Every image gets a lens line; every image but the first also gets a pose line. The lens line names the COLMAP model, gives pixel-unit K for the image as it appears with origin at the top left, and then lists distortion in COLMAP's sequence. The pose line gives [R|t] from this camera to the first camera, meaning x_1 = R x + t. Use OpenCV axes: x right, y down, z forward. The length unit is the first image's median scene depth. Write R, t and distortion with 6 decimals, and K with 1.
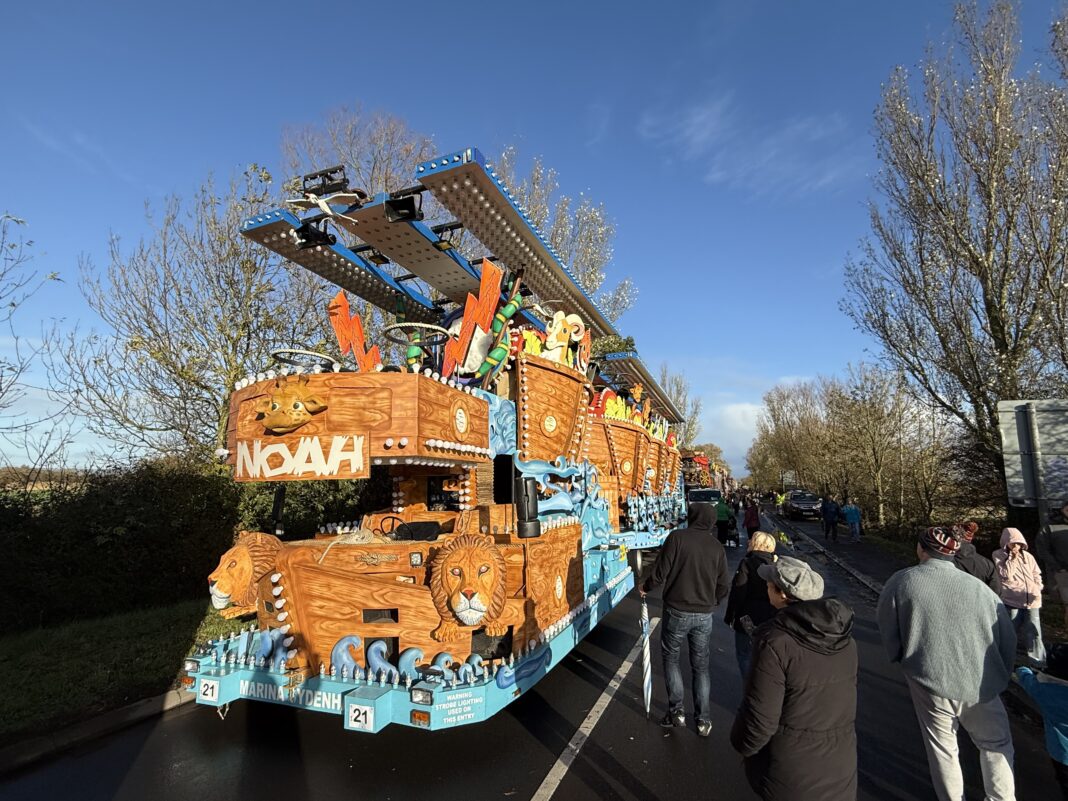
lens RADIAL K [[494.6, 0, 534.2], [0, 494.6, 405.8], [0, 0, 1]] dist [0.004878, 0.000607]
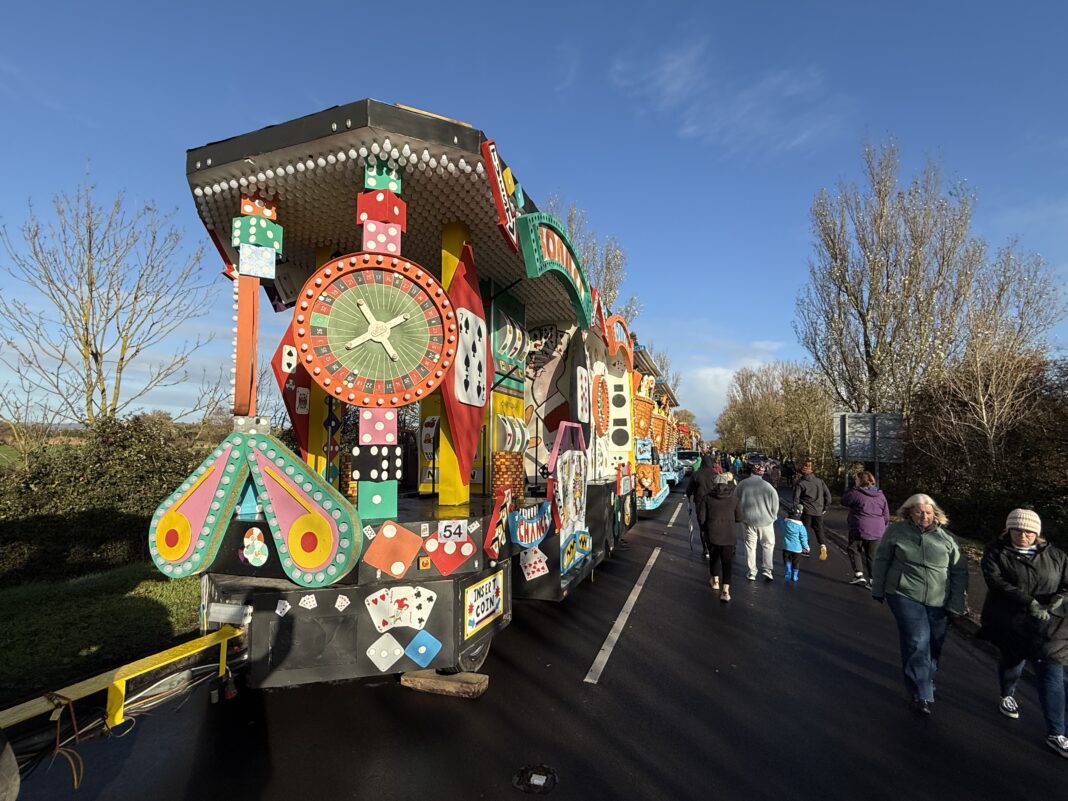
lens RADIAL K [[494.6, 0, 529.8], [0, 494.6, 402.3], [0, 0, 1]] dist [0.004878, 0.000607]
pose [[0.998974, 0.014801, 0.042789, -0.148677], [-0.017867, 0.997232, 0.072173, -0.055589], [-0.041602, -0.072864, 0.996474, -0.331496]]
